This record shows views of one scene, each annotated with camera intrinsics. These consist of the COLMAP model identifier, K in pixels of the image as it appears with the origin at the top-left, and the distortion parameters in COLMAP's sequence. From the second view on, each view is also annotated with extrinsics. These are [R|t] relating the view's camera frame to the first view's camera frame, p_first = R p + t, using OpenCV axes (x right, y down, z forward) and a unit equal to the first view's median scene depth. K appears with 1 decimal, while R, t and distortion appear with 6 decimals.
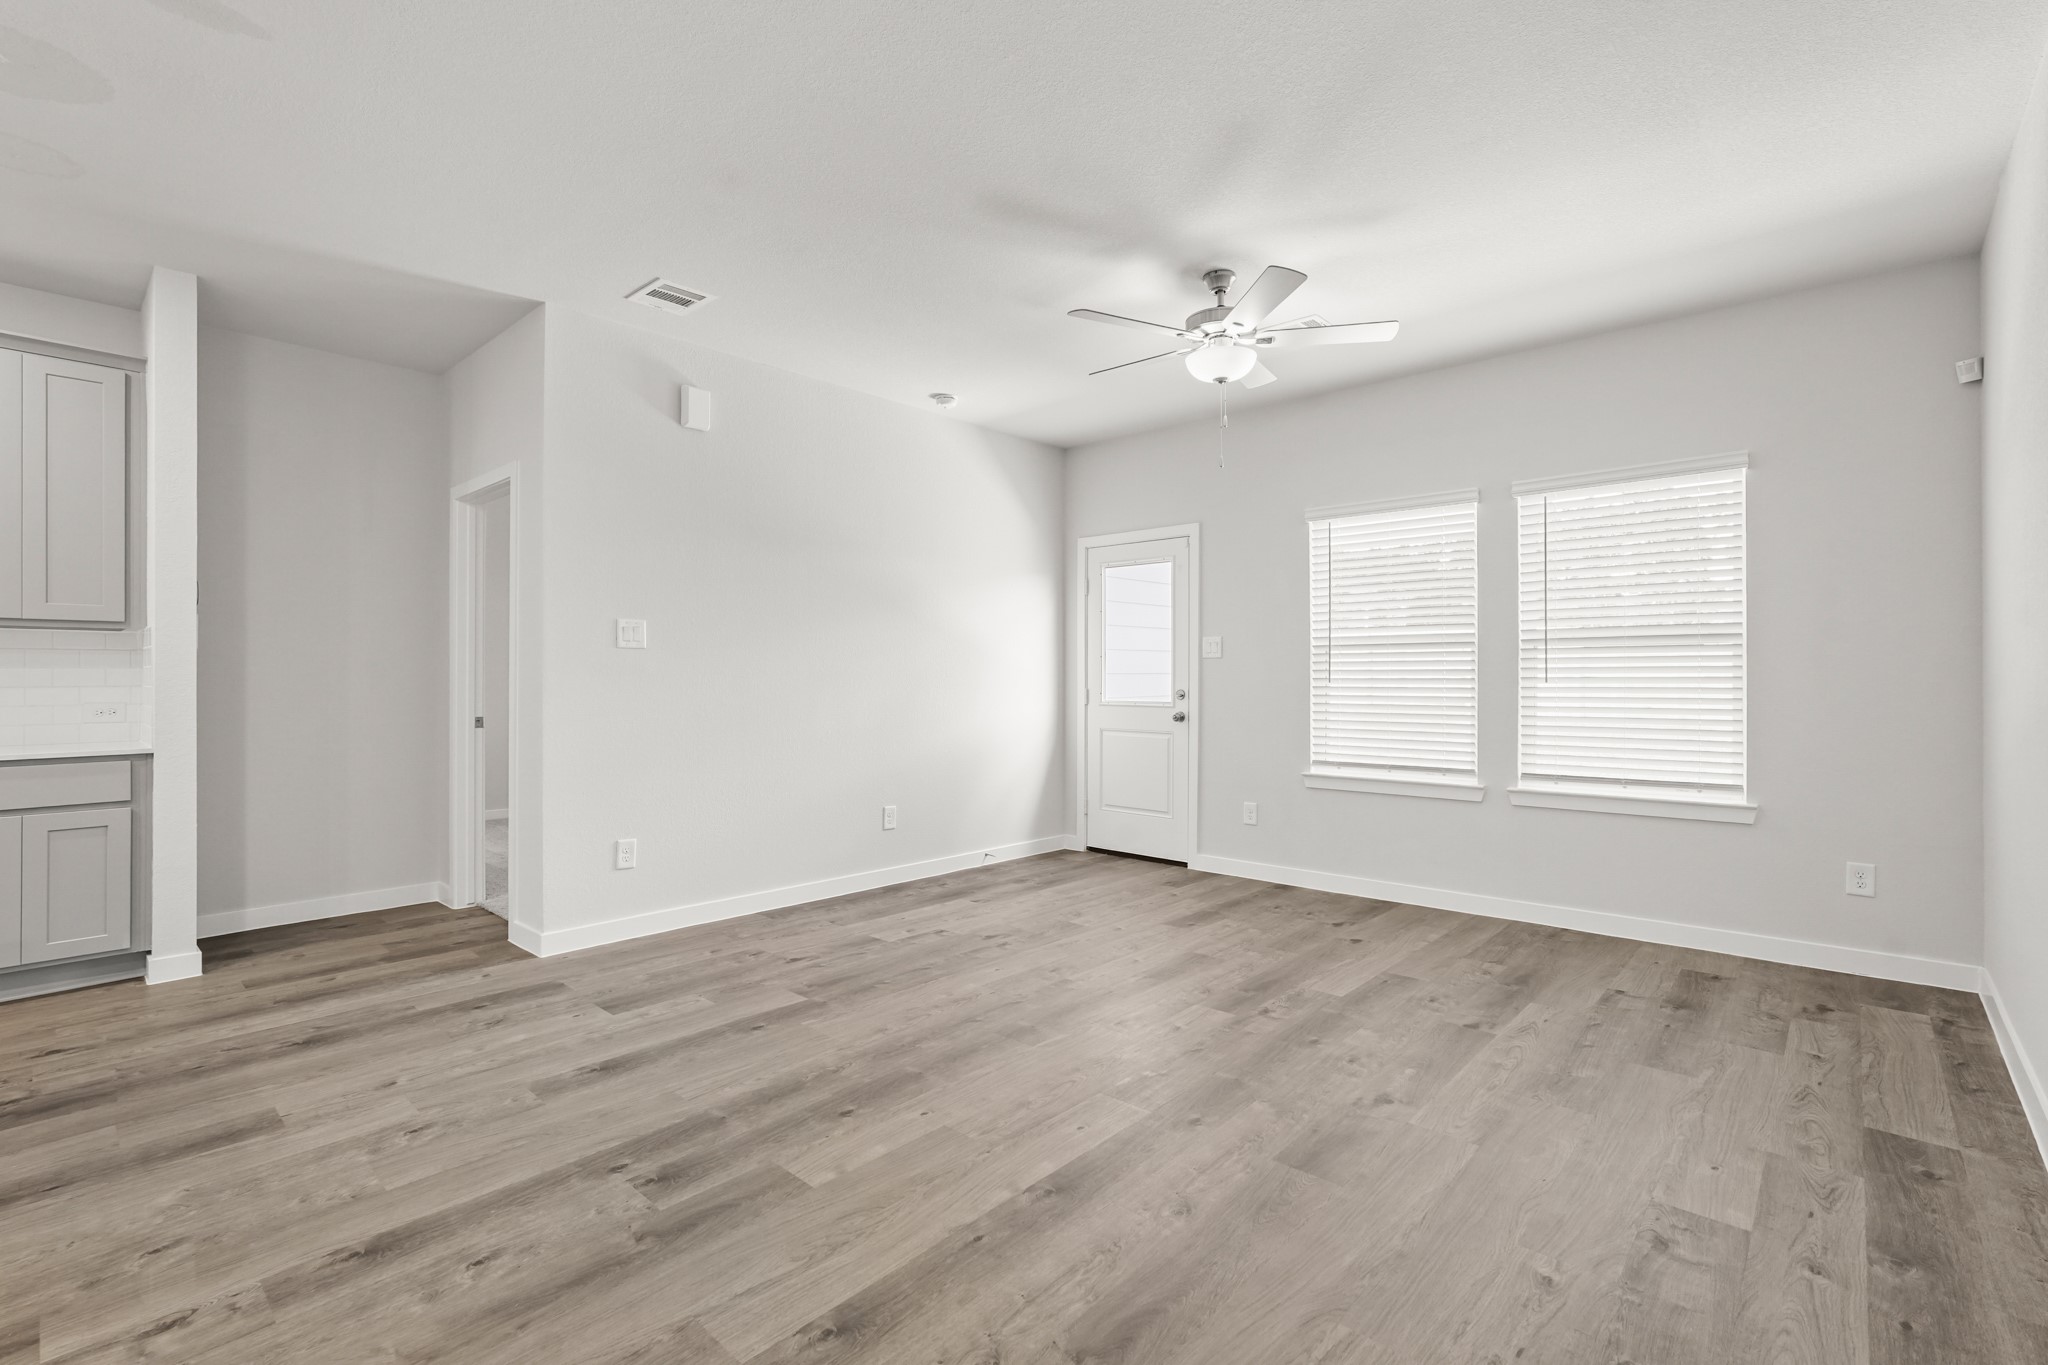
lens RADIAL K [[932.6, 0, 1042.9], [0, 932.6, 676.2], [0, 0, 1]] dist [-0.000360, 0.002895]
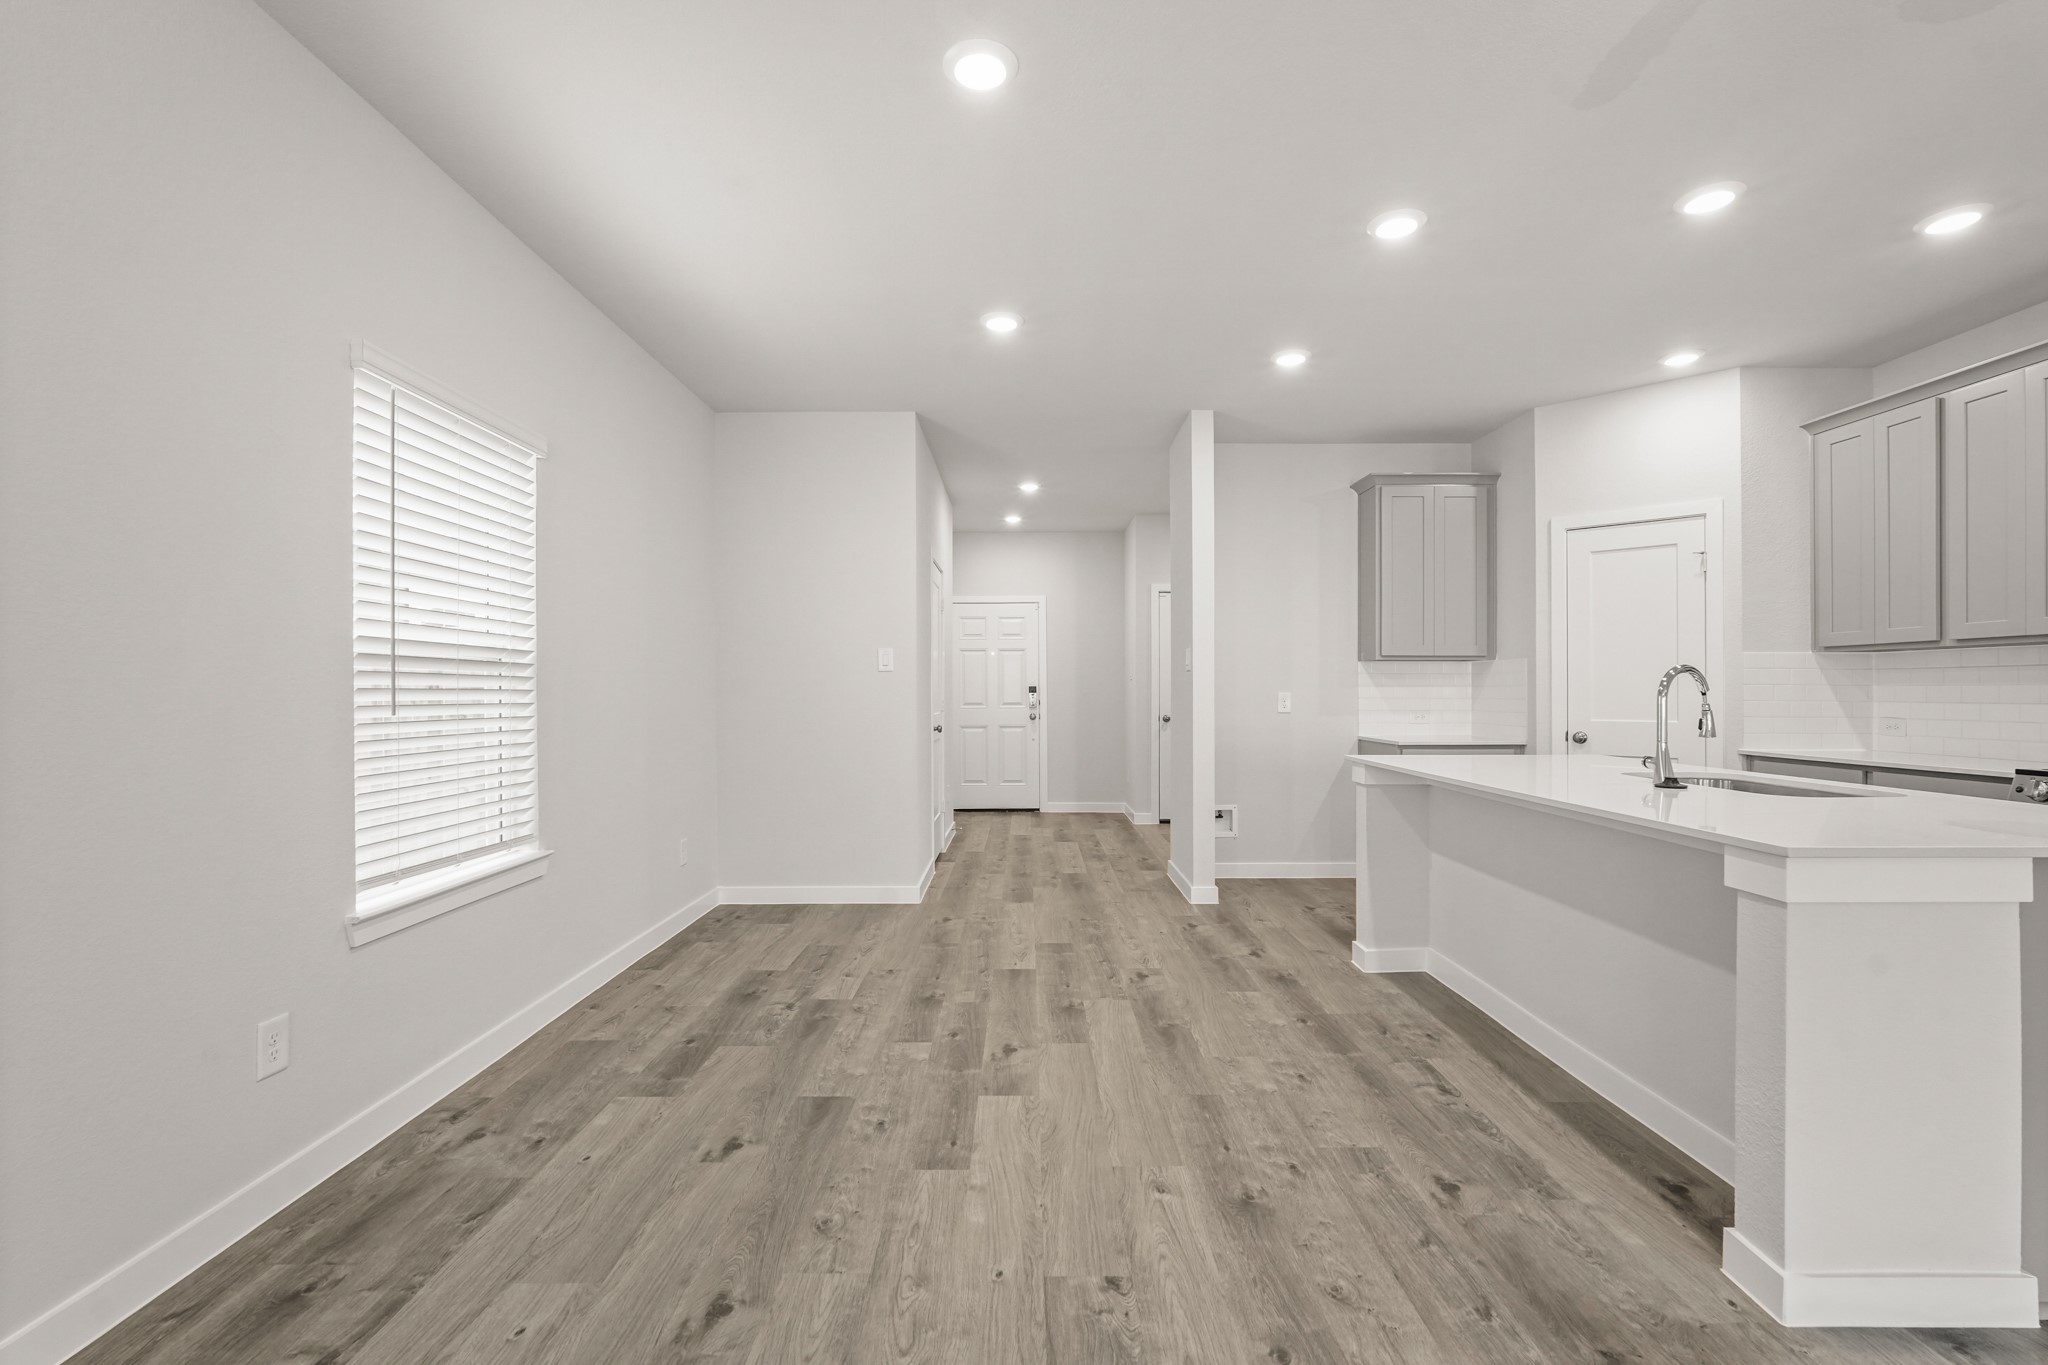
lens RADIAL K [[932.6, 0, 1029.3], [0, 932.6, 683.4], [0, 0, 1]] dist [-0.000360, 0.002895]
pose [[-0.755541, -0.010805, -0.655013, 0.304459], [0.001010, 0.999844, -0.017658, 0.000709], [0.655101, -0.014002, -0.755412, 0.822255]]
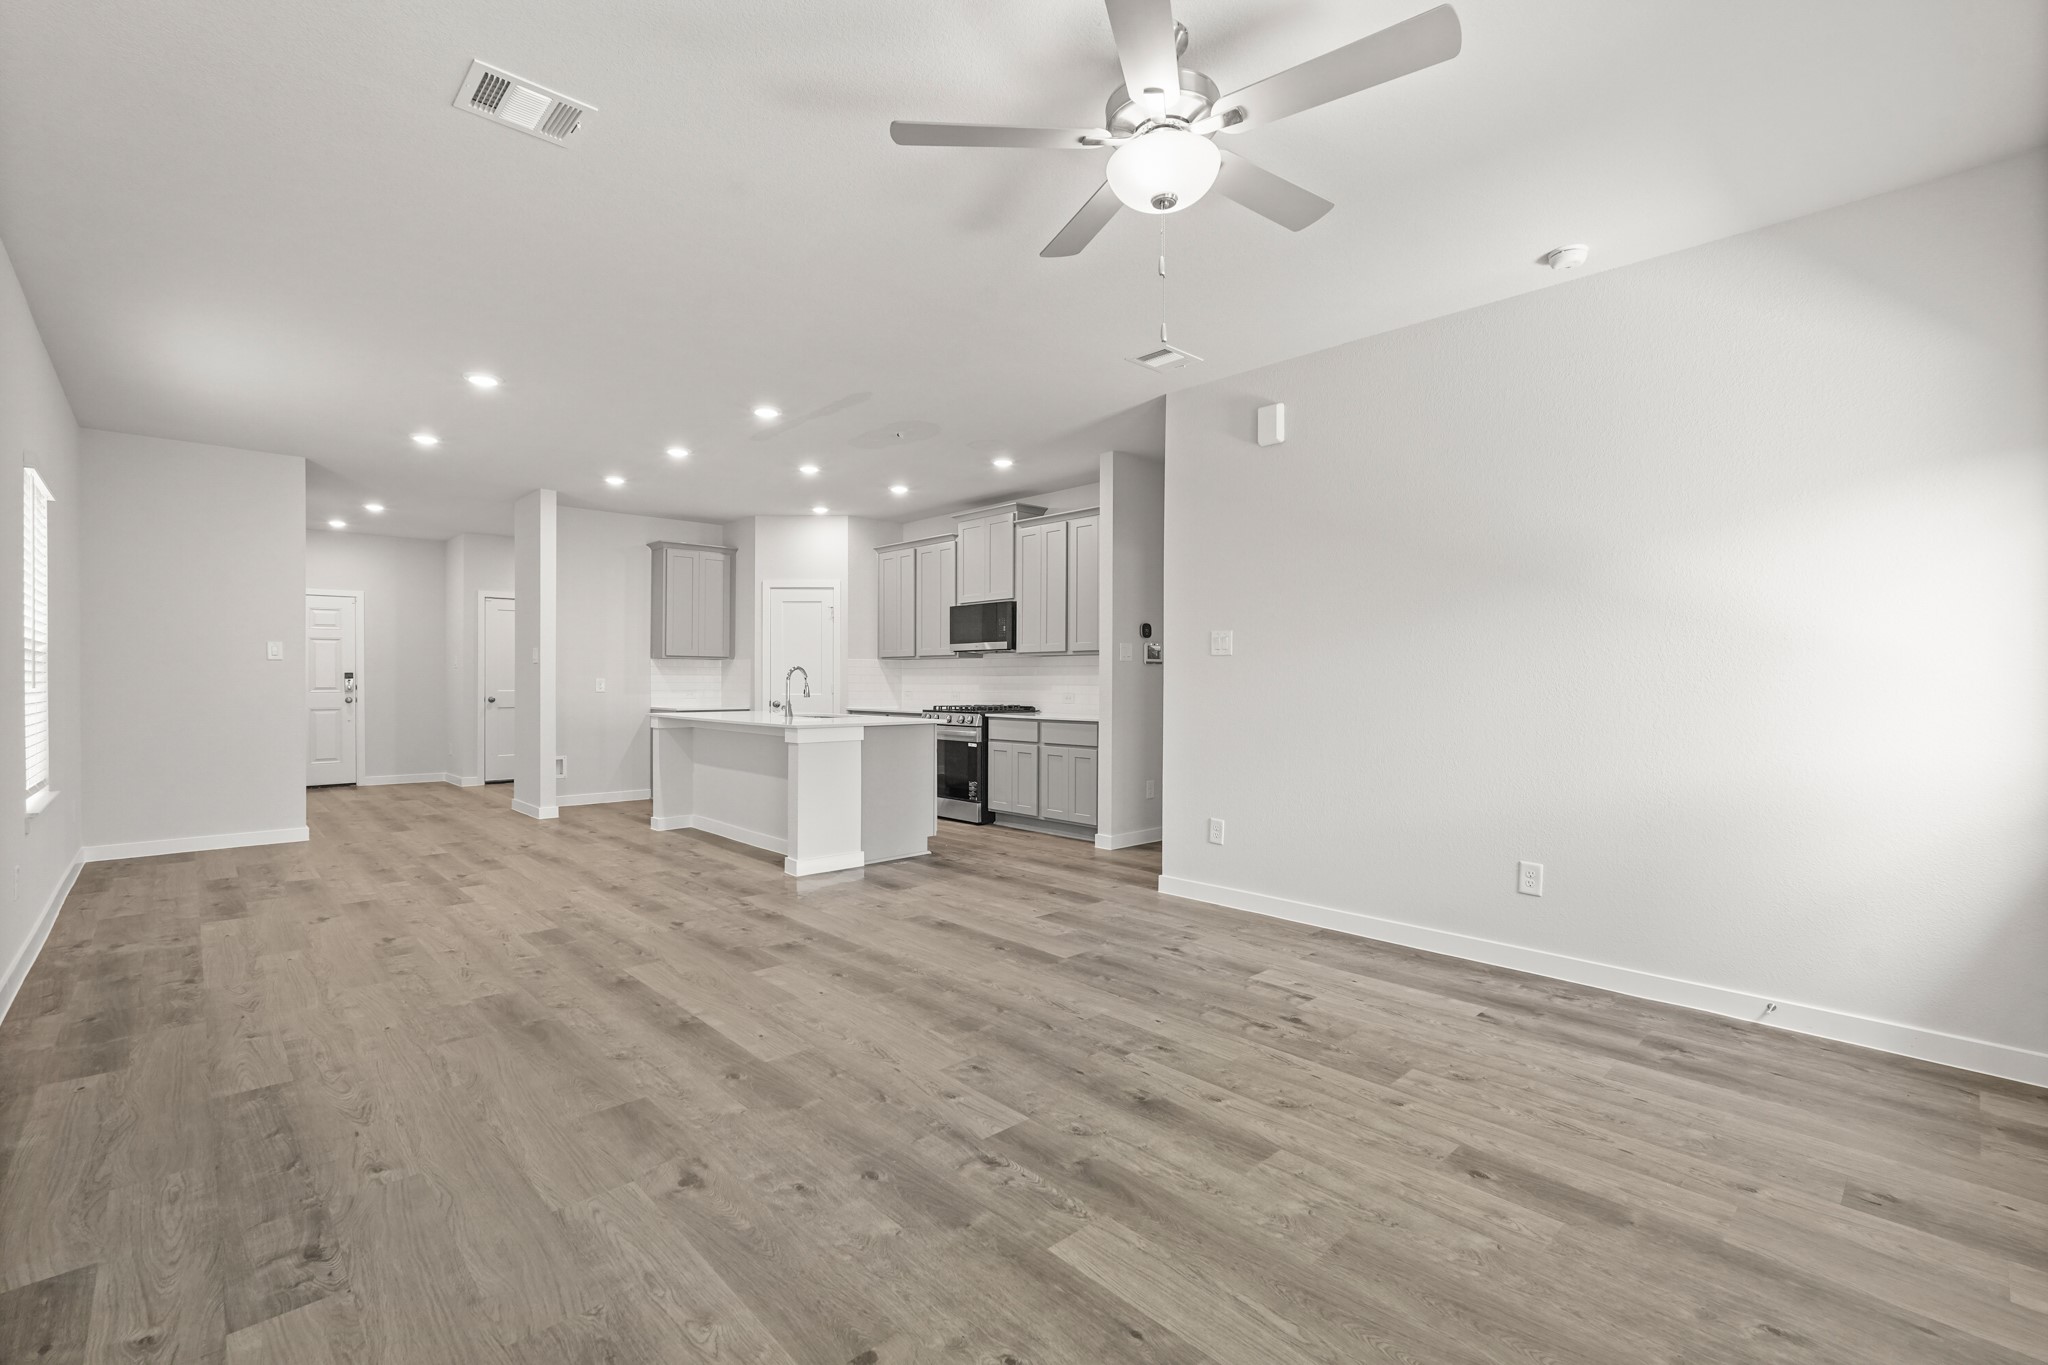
lens RADIAL K [[932.6, 0, 1015.2], [0, 932.6, 679.9], [0, 0, 1]] dist [-0.000360, 0.002895]
pose [[-0.128863, -0.006547, -0.991641, 0.959919], [0.003893, 0.999967, -0.007108, 0.010235], [0.991655, -0.004776, -0.128833, 1.157541]]
